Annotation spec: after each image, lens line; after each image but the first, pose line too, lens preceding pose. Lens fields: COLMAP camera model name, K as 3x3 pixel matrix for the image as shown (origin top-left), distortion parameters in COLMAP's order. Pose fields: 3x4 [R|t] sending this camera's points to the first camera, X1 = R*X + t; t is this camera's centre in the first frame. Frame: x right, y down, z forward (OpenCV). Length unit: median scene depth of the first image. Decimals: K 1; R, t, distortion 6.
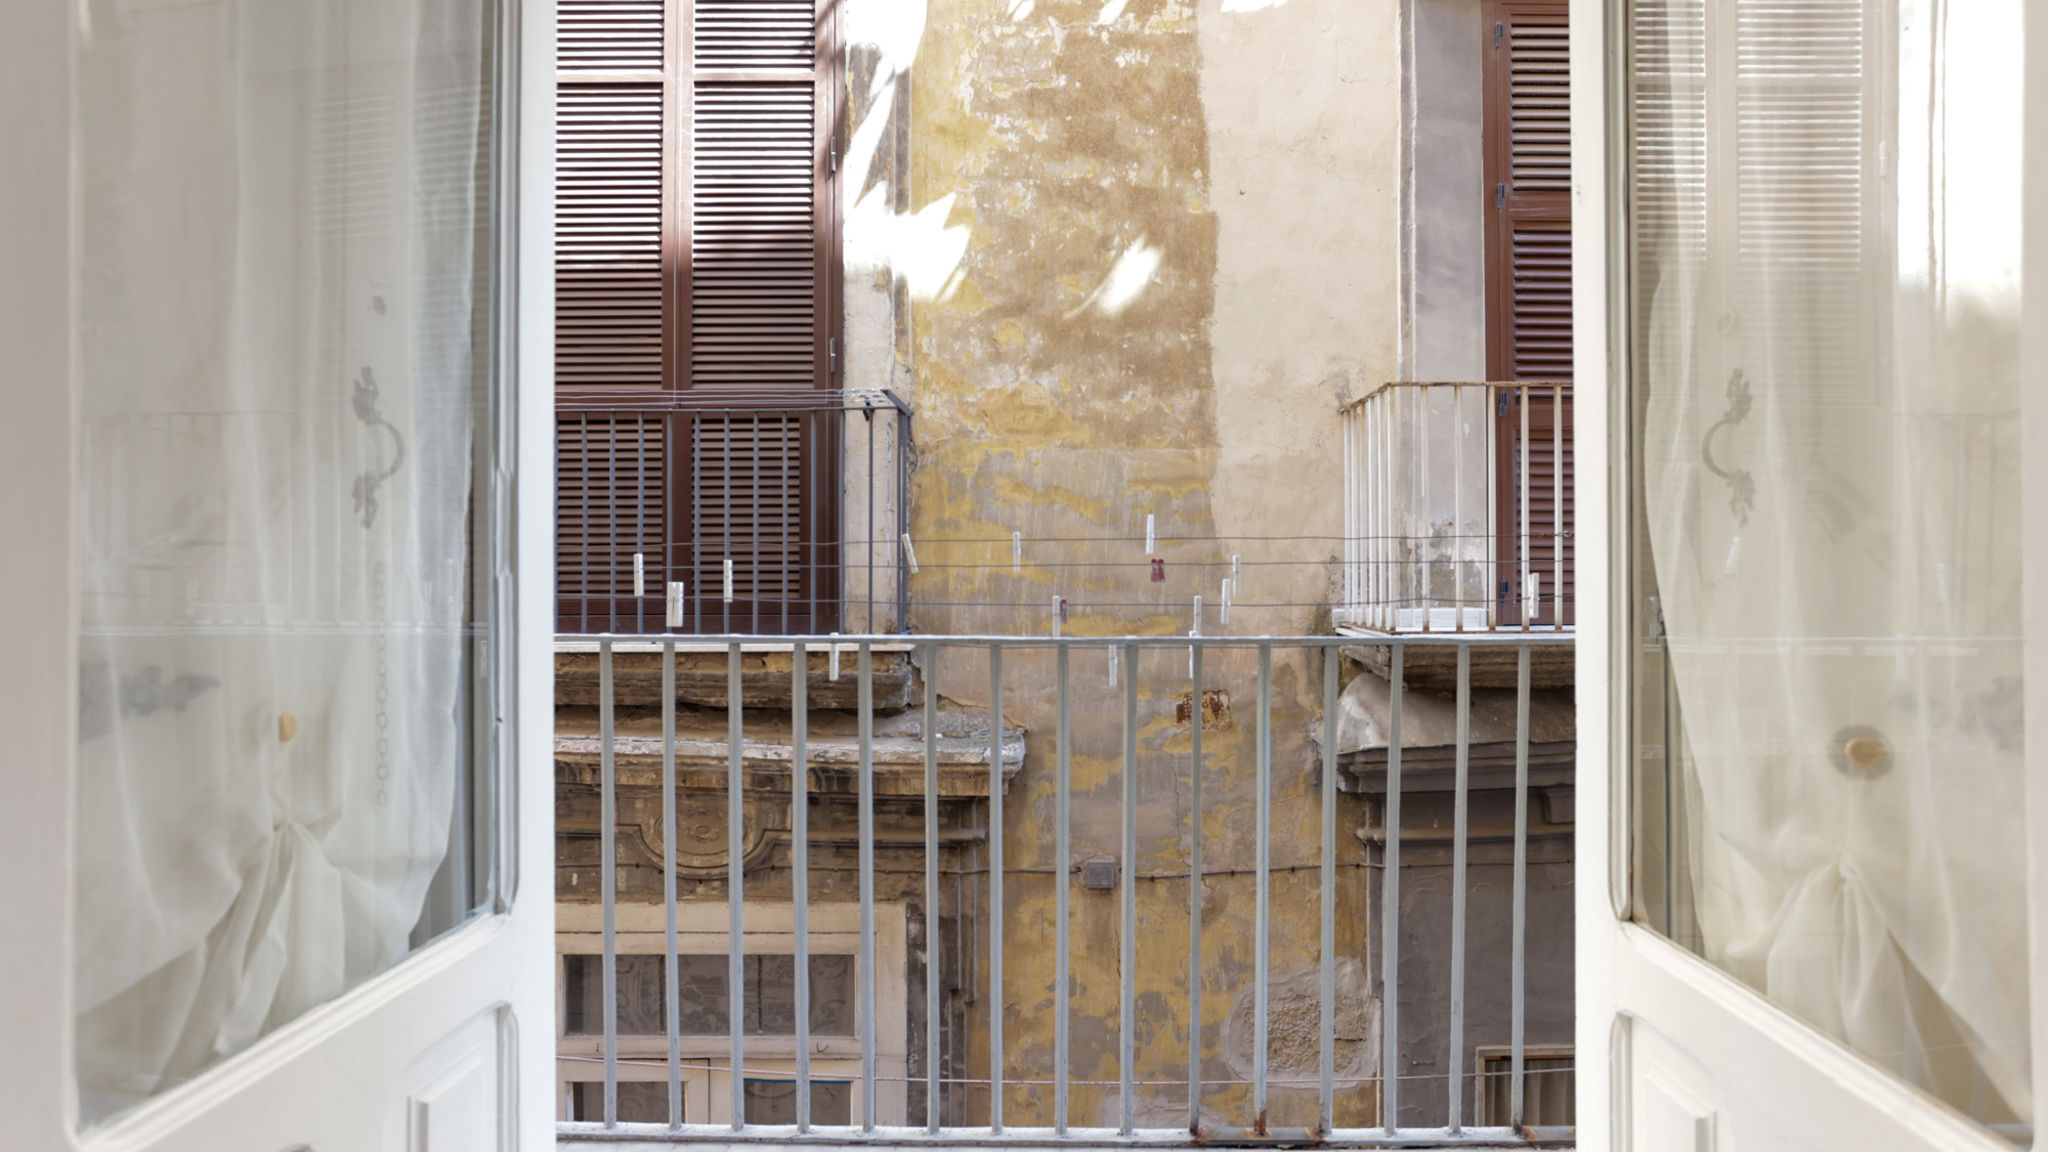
lens RADIAL K [[1117.6, 0, 1022.6], [0, 1117.6, 555.2], [0, 0, 1]] dist [-0.054819, 0.030100]
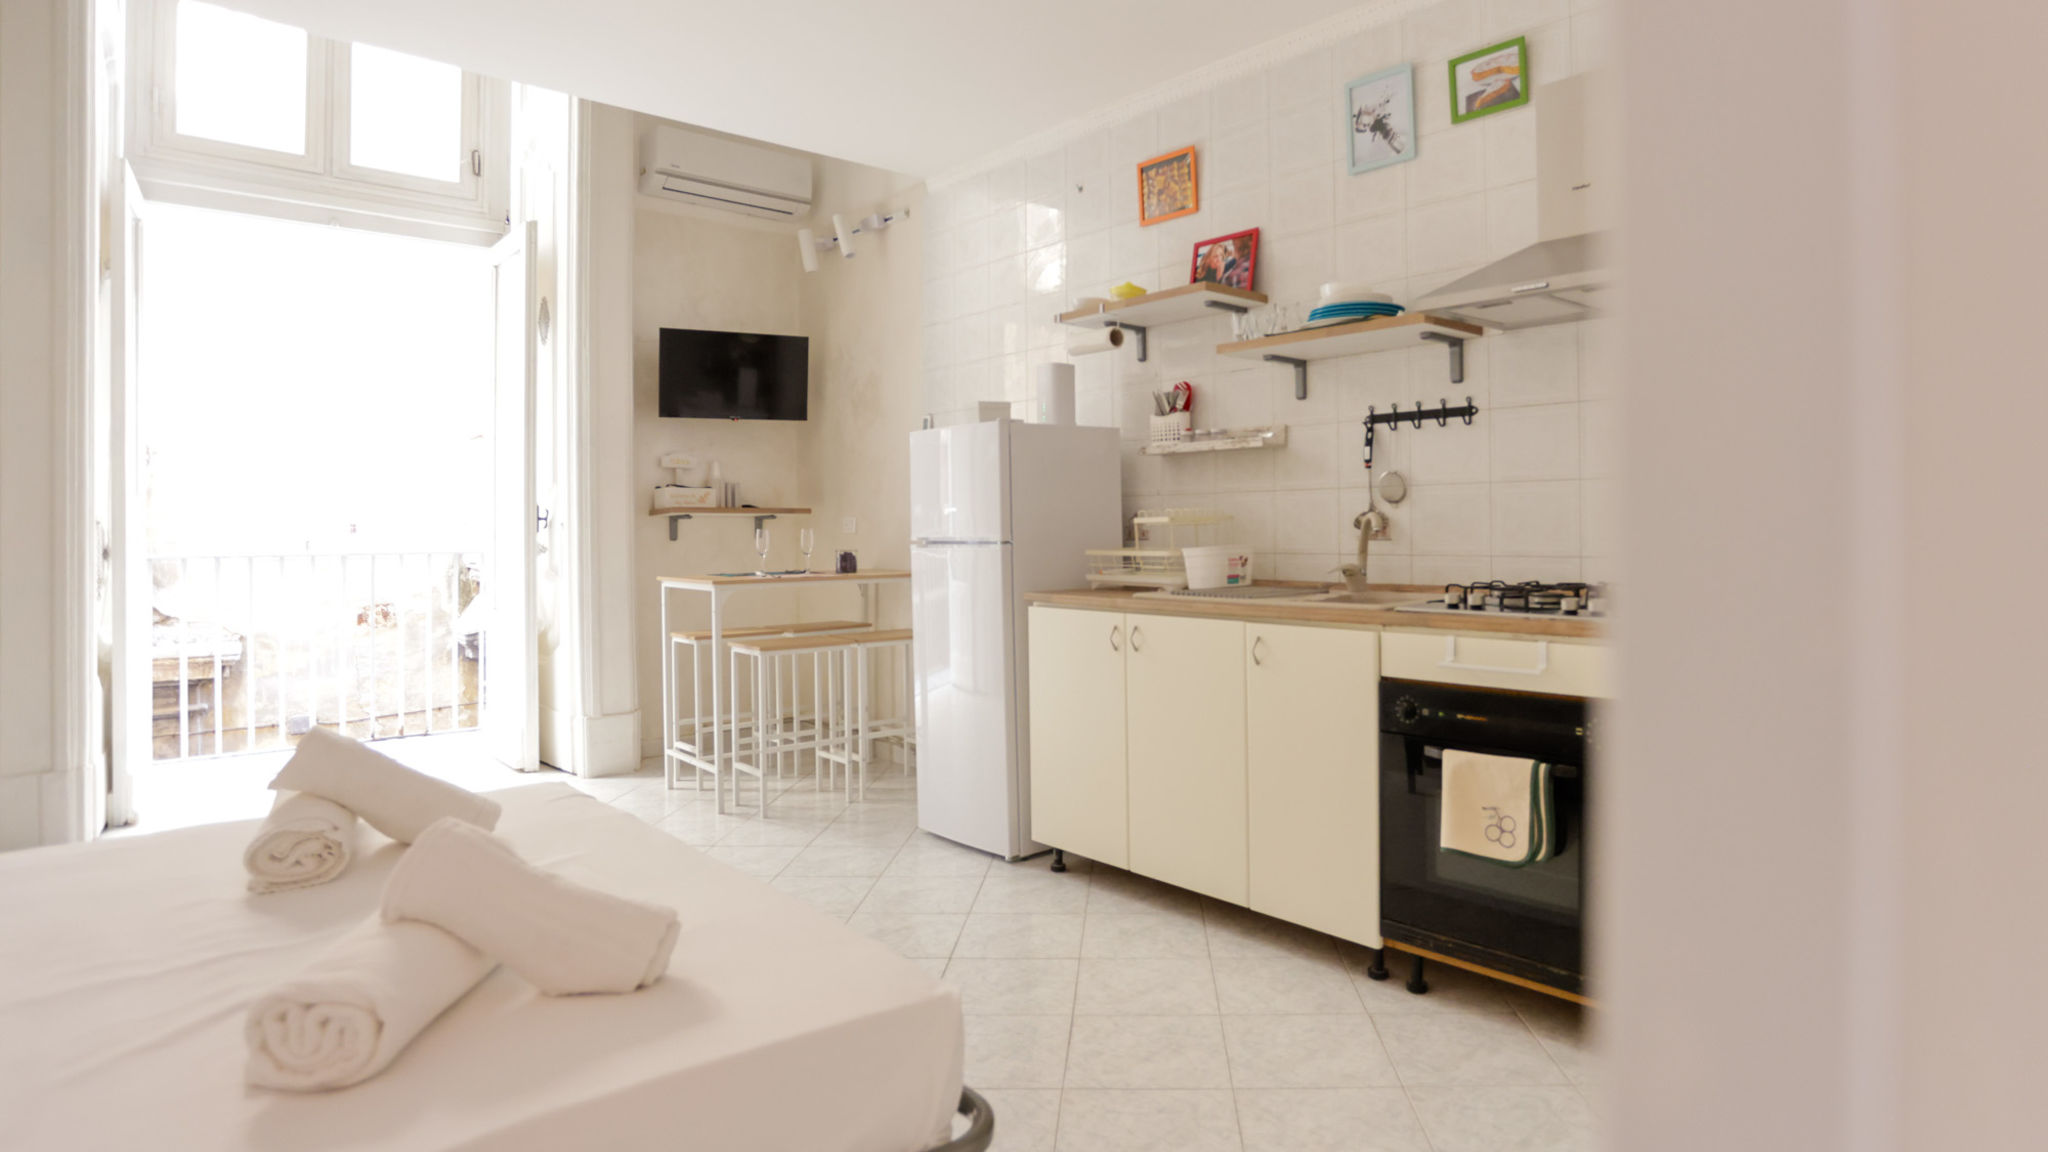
lens RADIAL K [[1090.2, 0, 1098.5], [0, 1090.2, 511.2], [0, 0, 1]] dist [-0.019167, 0.002968]
pose [[0.733064, 0.003172, 0.680152, -0.141370], [0.002770, 0.999967, -0.007649, -0.000988], [-0.680154, 0.007491, 0.733031, -0.890088]]
